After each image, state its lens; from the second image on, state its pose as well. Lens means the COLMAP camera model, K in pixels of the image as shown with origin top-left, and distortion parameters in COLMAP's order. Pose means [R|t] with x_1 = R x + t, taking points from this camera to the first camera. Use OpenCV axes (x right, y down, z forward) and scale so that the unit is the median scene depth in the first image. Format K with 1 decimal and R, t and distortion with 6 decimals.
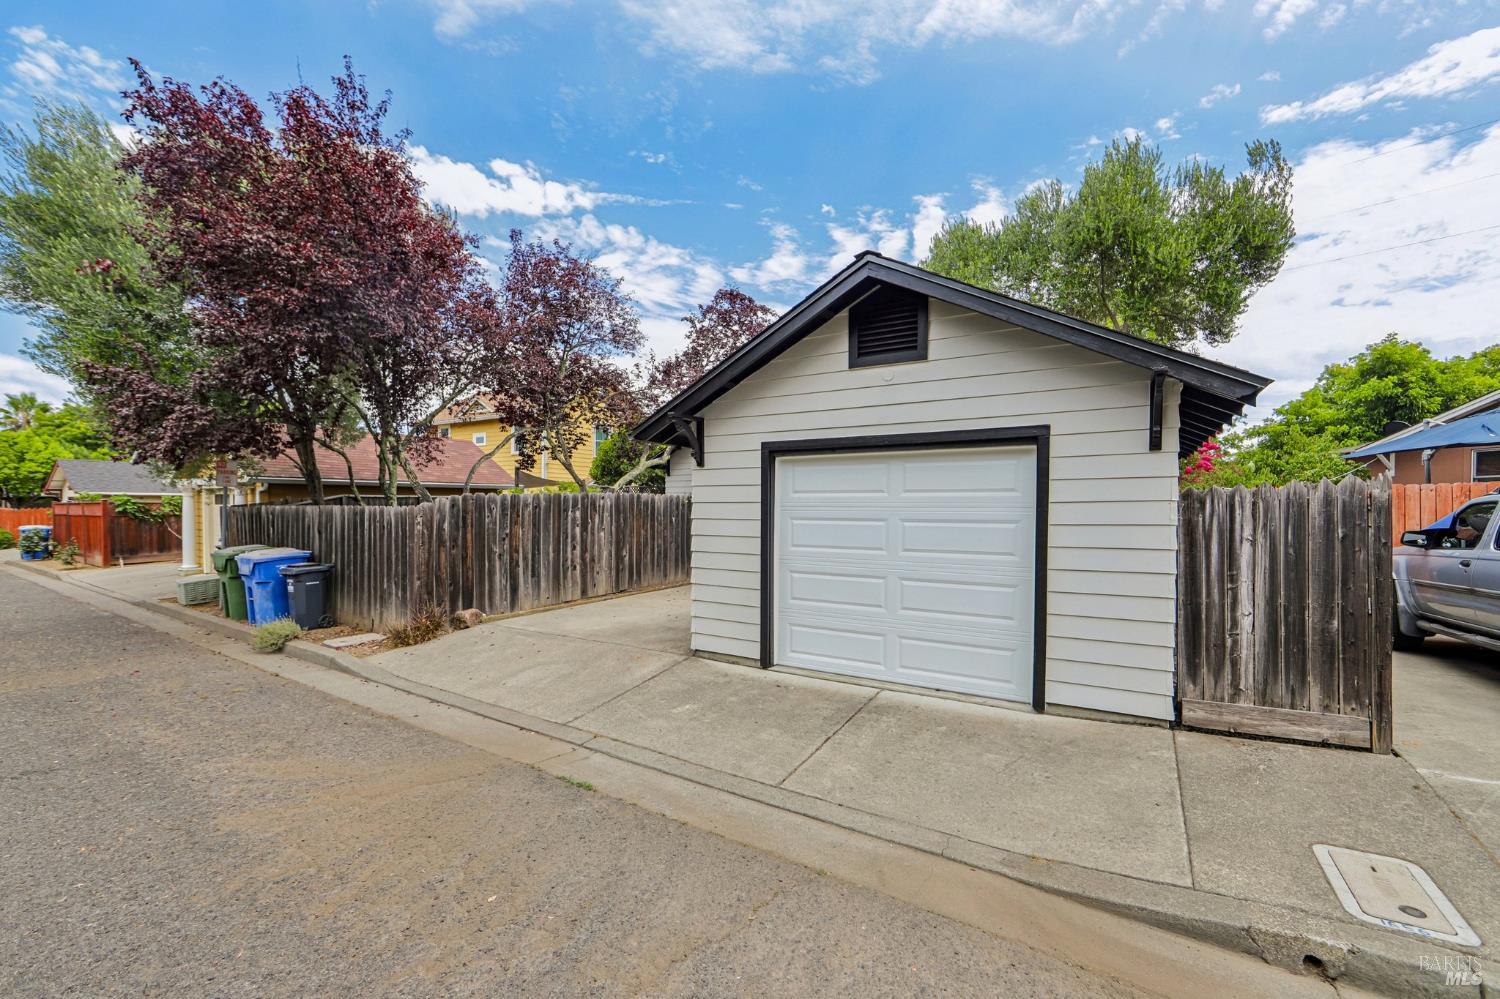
lens RADIAL K [[605.7, 0, 753.6], [0, 605.7, 490.5], [0, 0, 1]] dist [-0.014935, 0.000006]
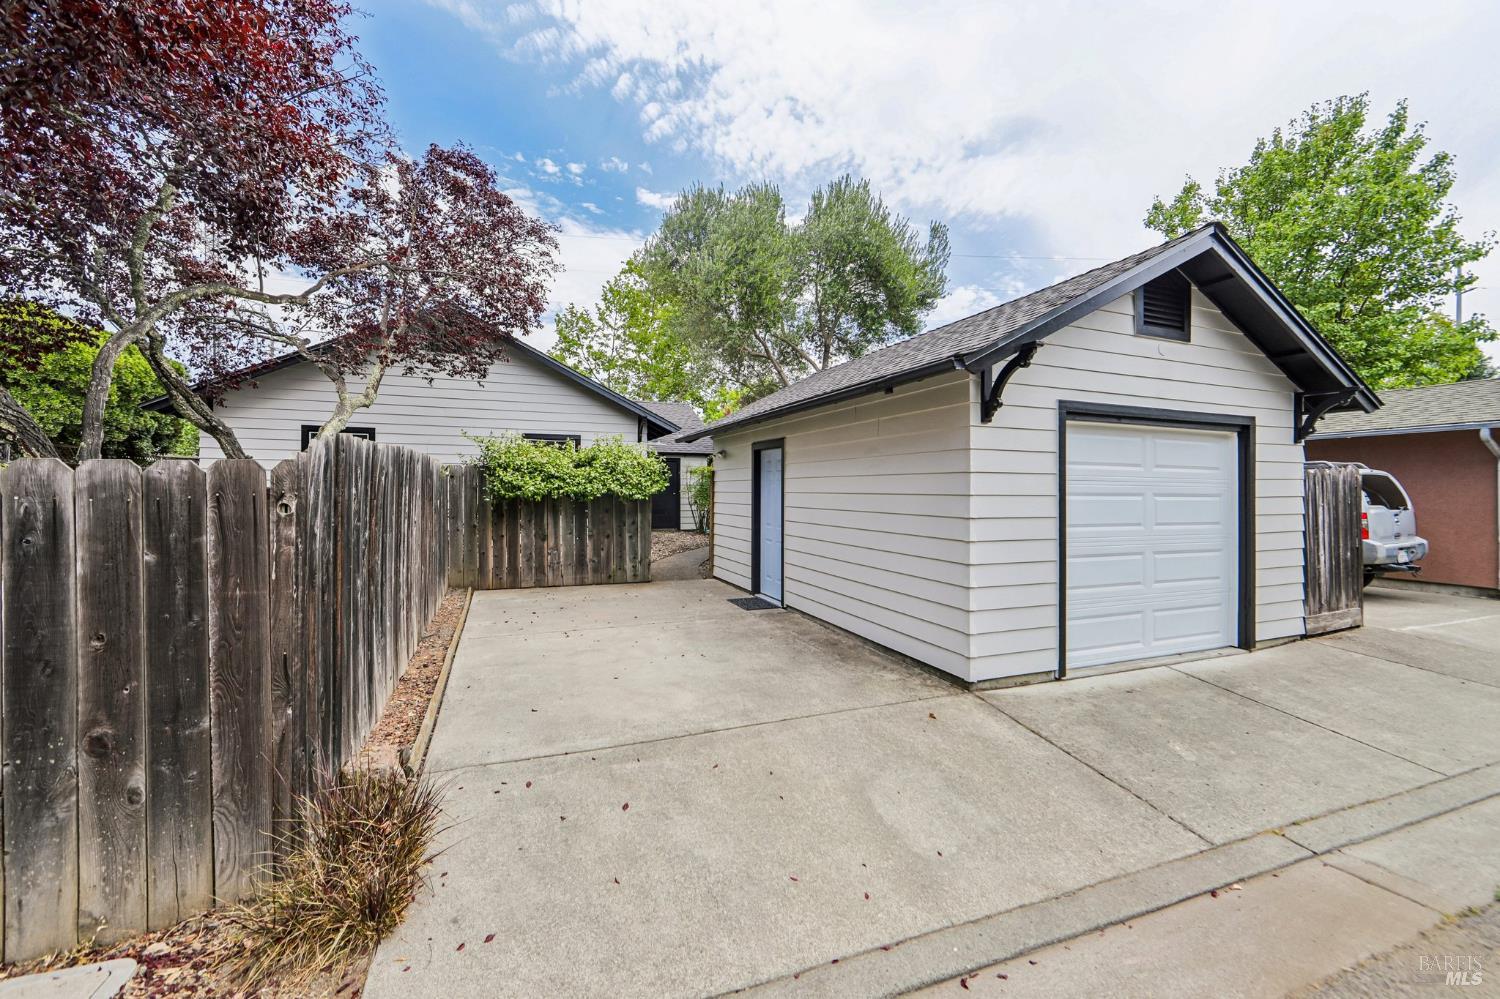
lens RADIAL K [[603.3, 0, 777.3], [0, 603.3, 476.8], [0, 0, 1]] dist [-0.006510, 0.000548]
pose [[0.601961, 0.022171, 0.798218, -0.968566], [-0.025515, 0.999638, -0.008524, 0.044395], [-0.798118, -0.015235, 0.602309, 0.927692]]
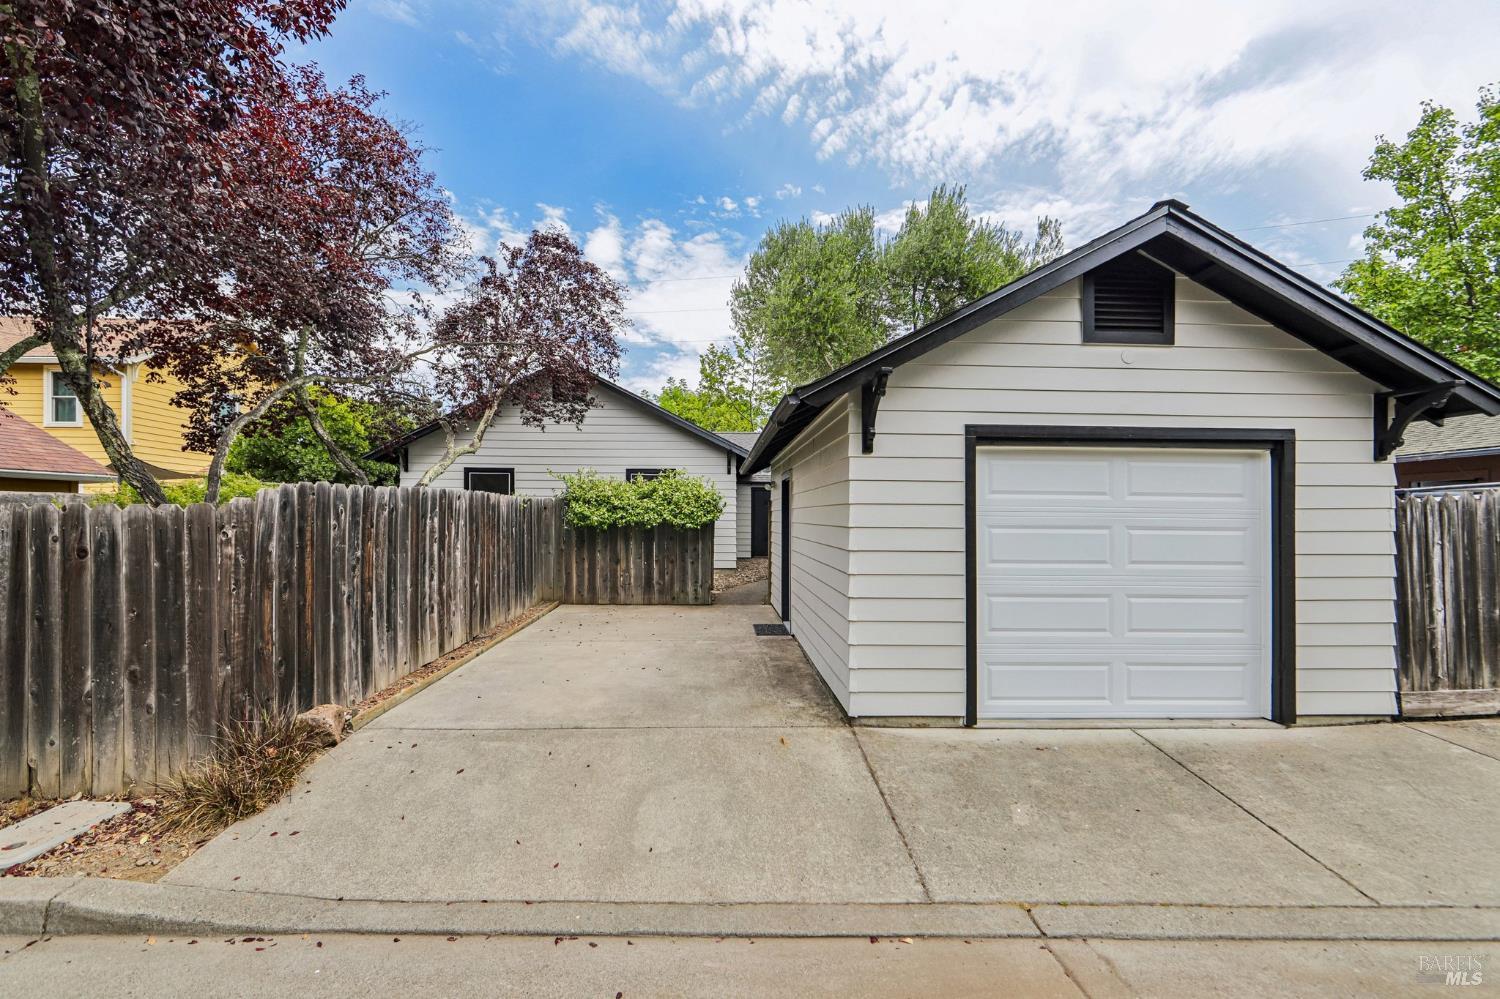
lens RADIAL K [[604.9, 0, 723.7], [0, 604.9, 507.7], [0, 0, 1]] dist [0.001705, -0.001344]
pose [[0.842686, 0.014330, 0.538214, -0.723913], [-0.019799, 0.999794, 0.004380, 0.028326], [-0.538041, -0.014347, 0.842797, 0.601372]]
